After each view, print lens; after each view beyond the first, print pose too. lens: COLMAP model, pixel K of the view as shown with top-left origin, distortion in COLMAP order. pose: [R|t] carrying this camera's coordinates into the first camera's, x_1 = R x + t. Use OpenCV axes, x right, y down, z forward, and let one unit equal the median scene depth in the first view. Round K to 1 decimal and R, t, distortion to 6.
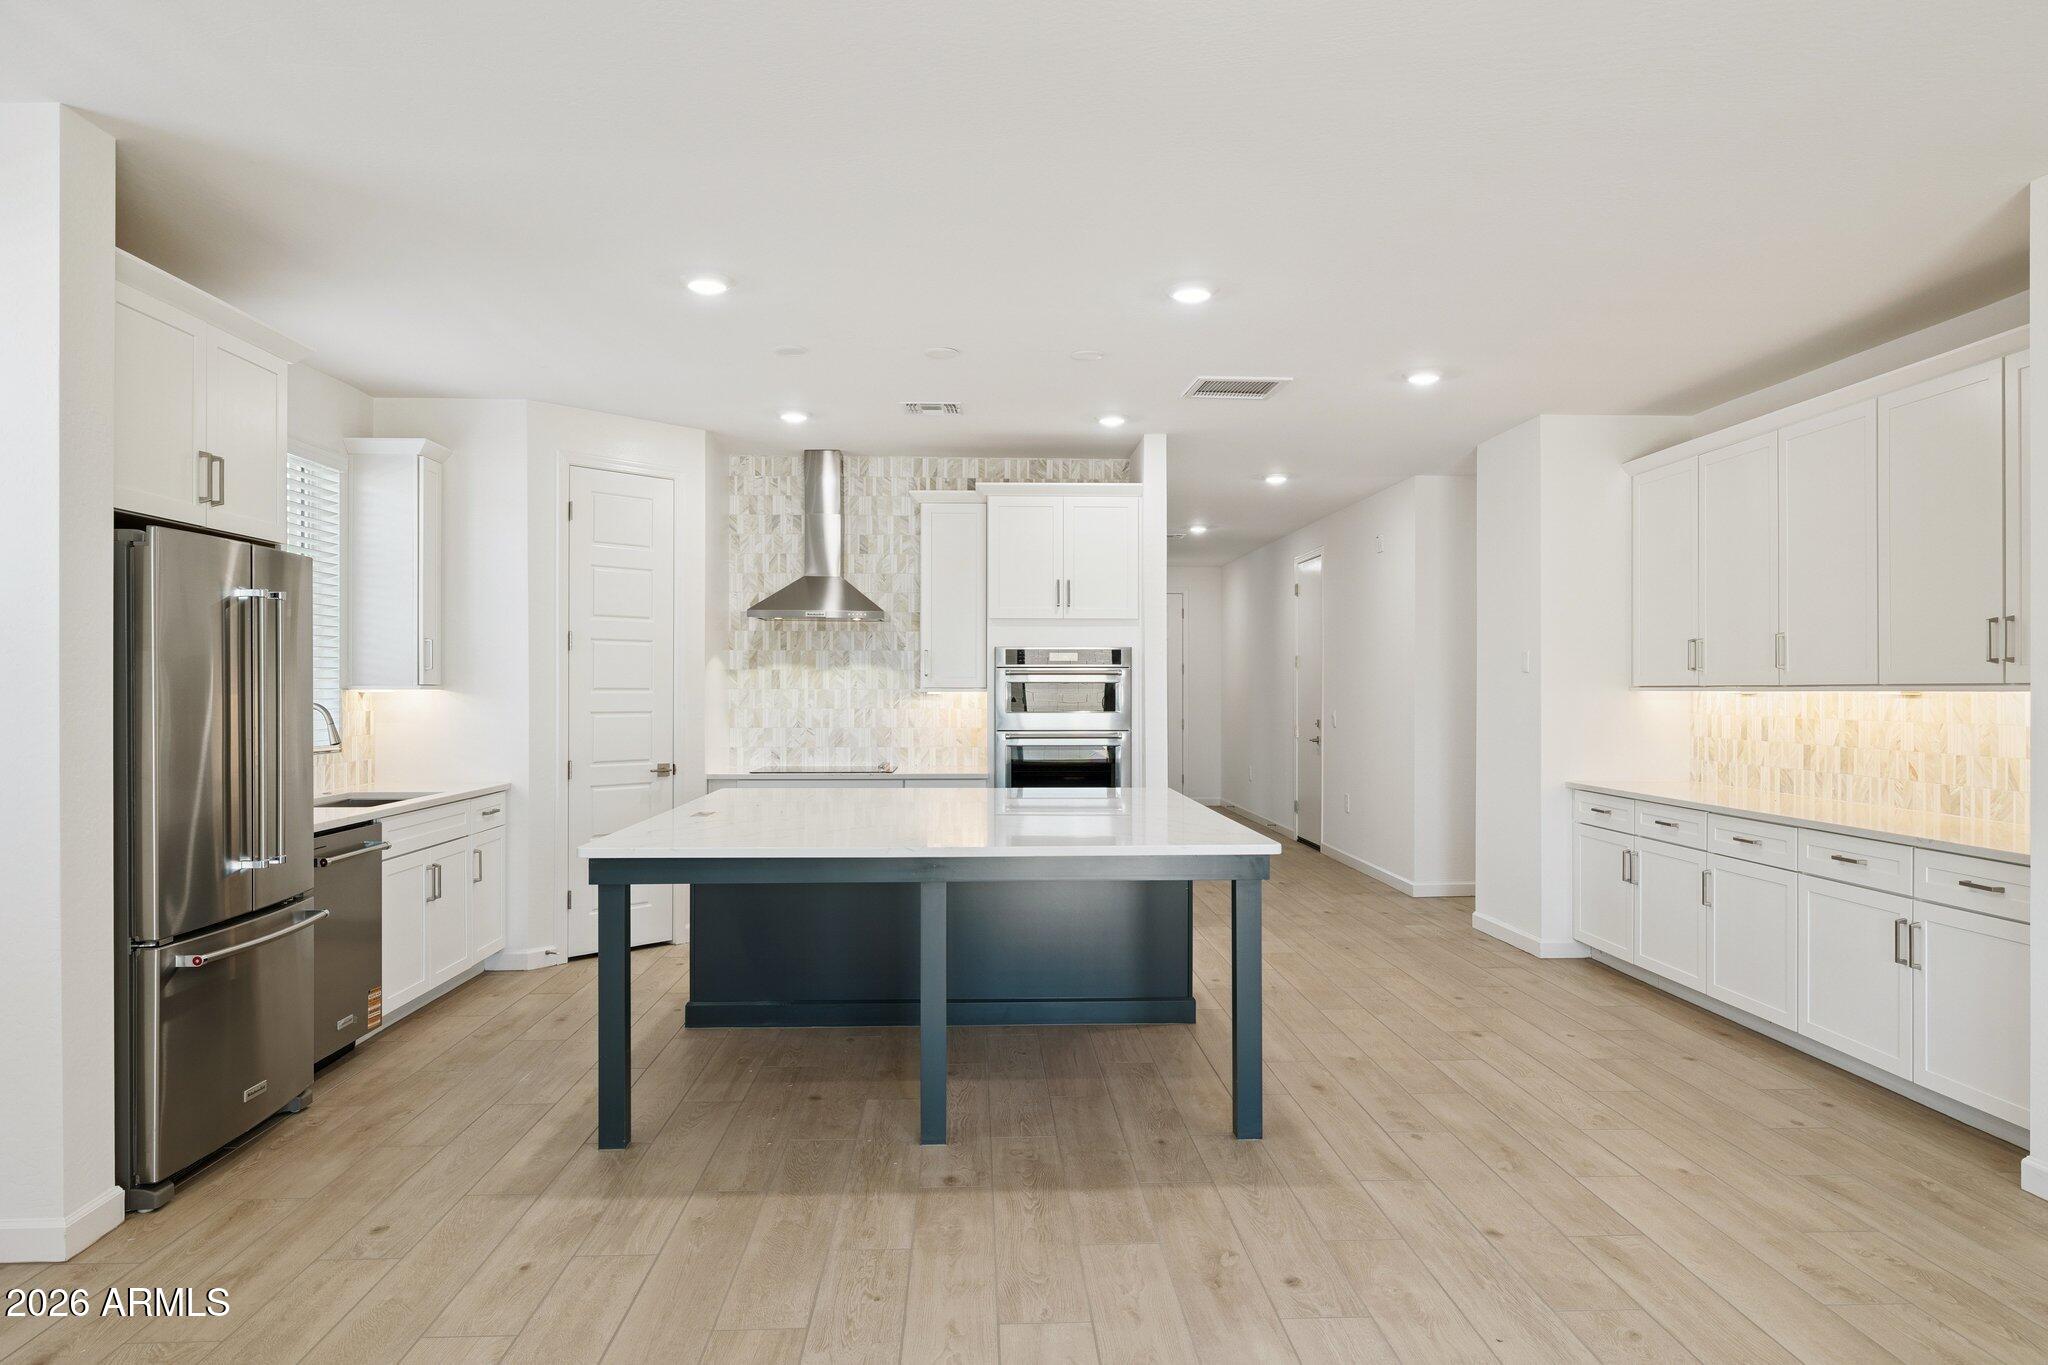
lens RADIAL K [[1351.4, 0, 1030.0], [0, 1351.4, 685.2], [0, 0, 1]] dist [-0.000124, 0.000276]
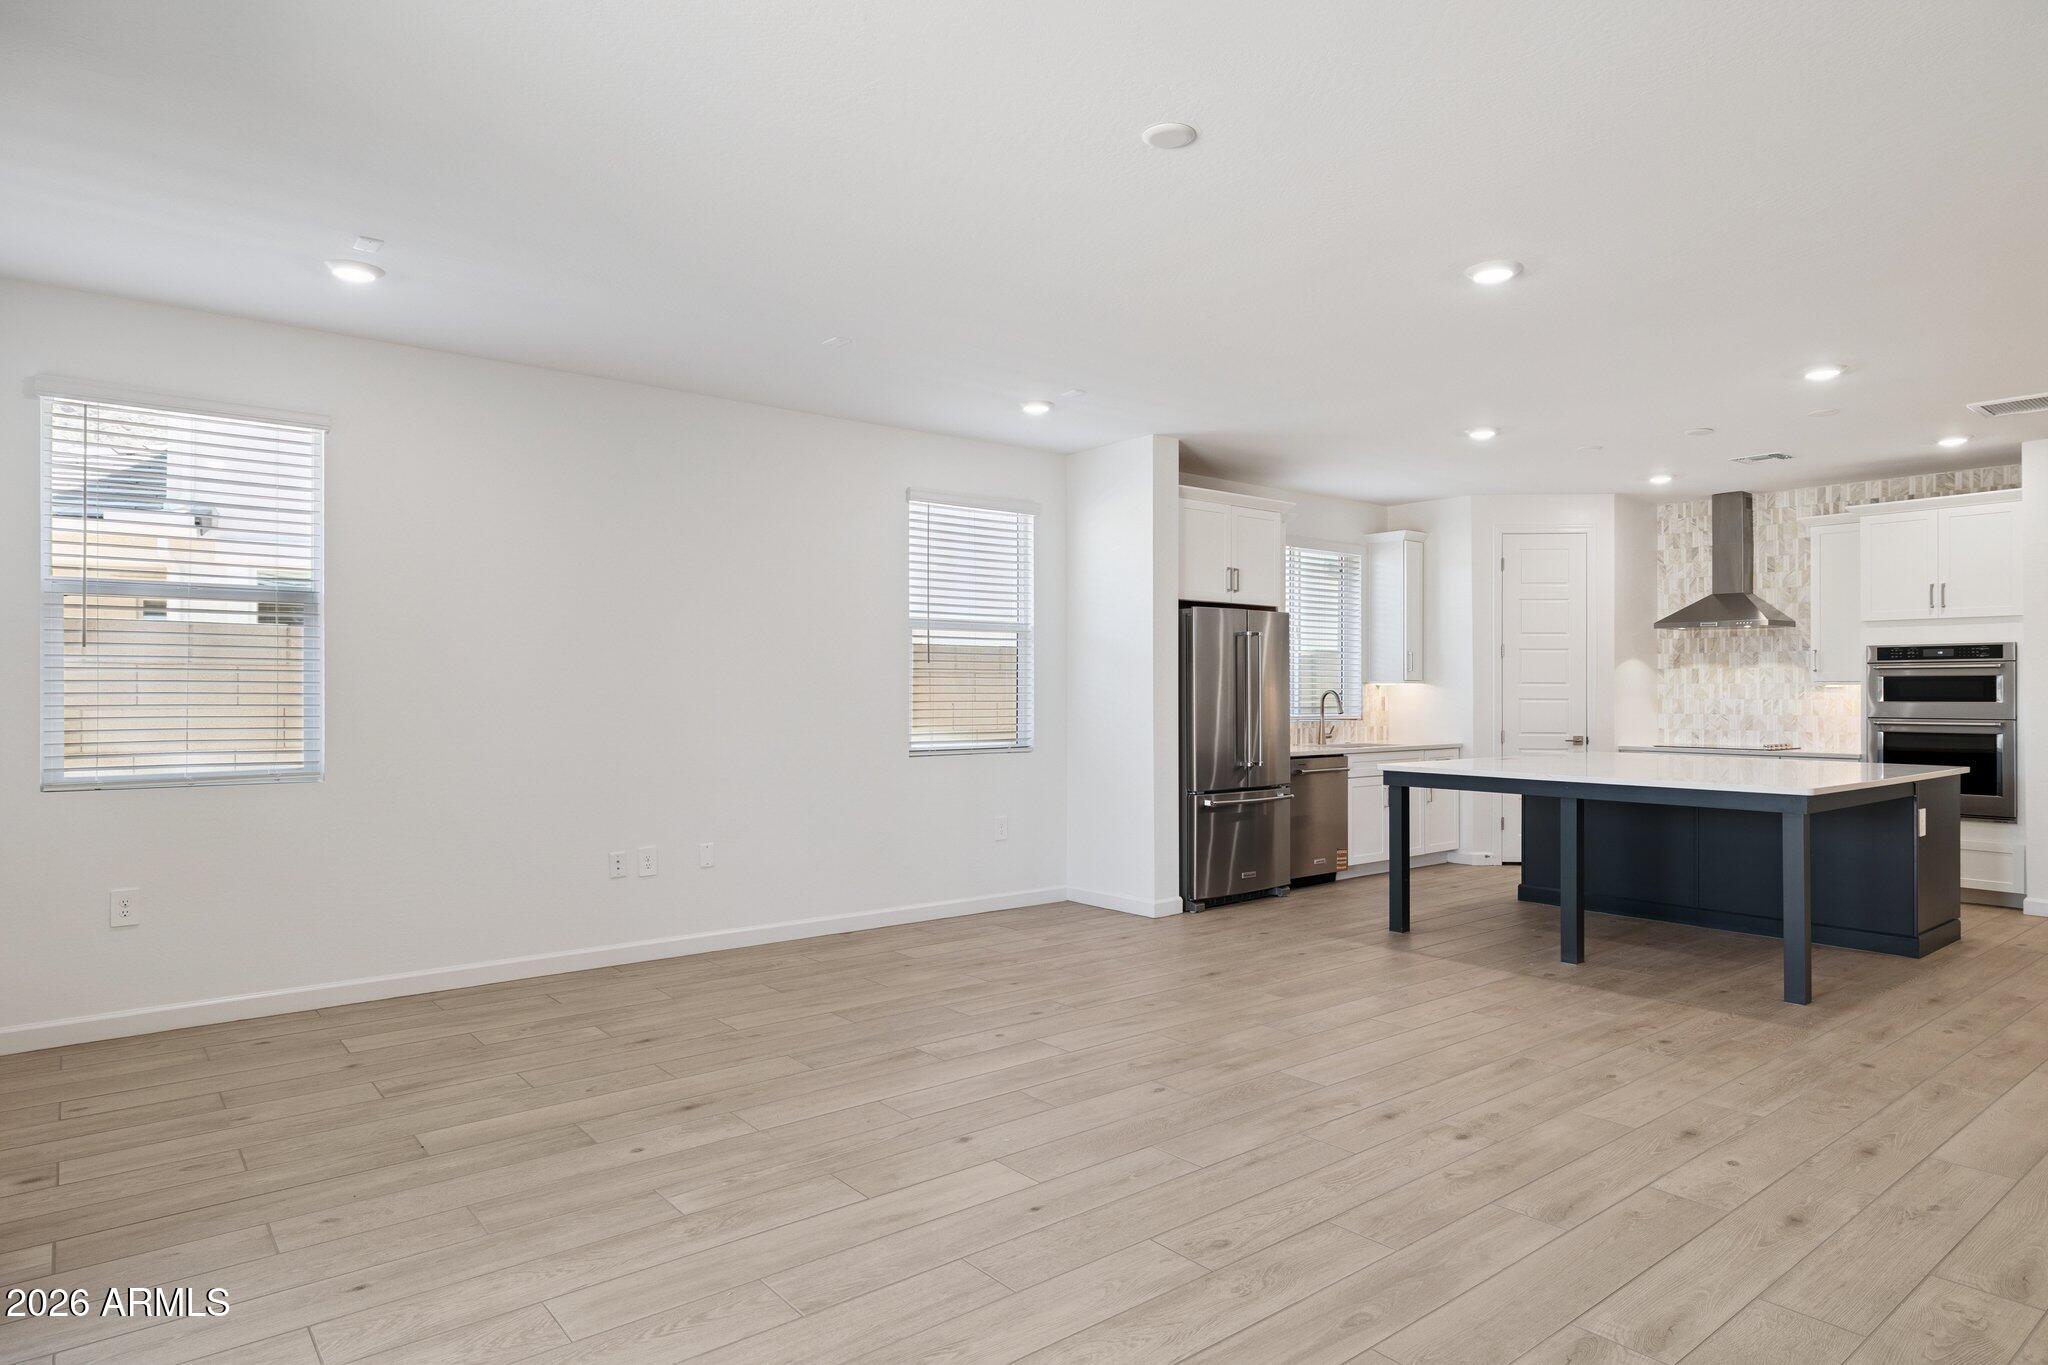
lens RADIAL K [[1190.6, 0, 1041.5], [0, 1190.6, 683.2], [0, 0, 1]] dist [-0.006537, 0.004647]
pose [[0.602298, -0.005379, -0.798253, 0.428933], [0.000160, 0.999978, -0.006617, 0.012545], [0.798271, 0.003858, 0.602286, -0.216120]]
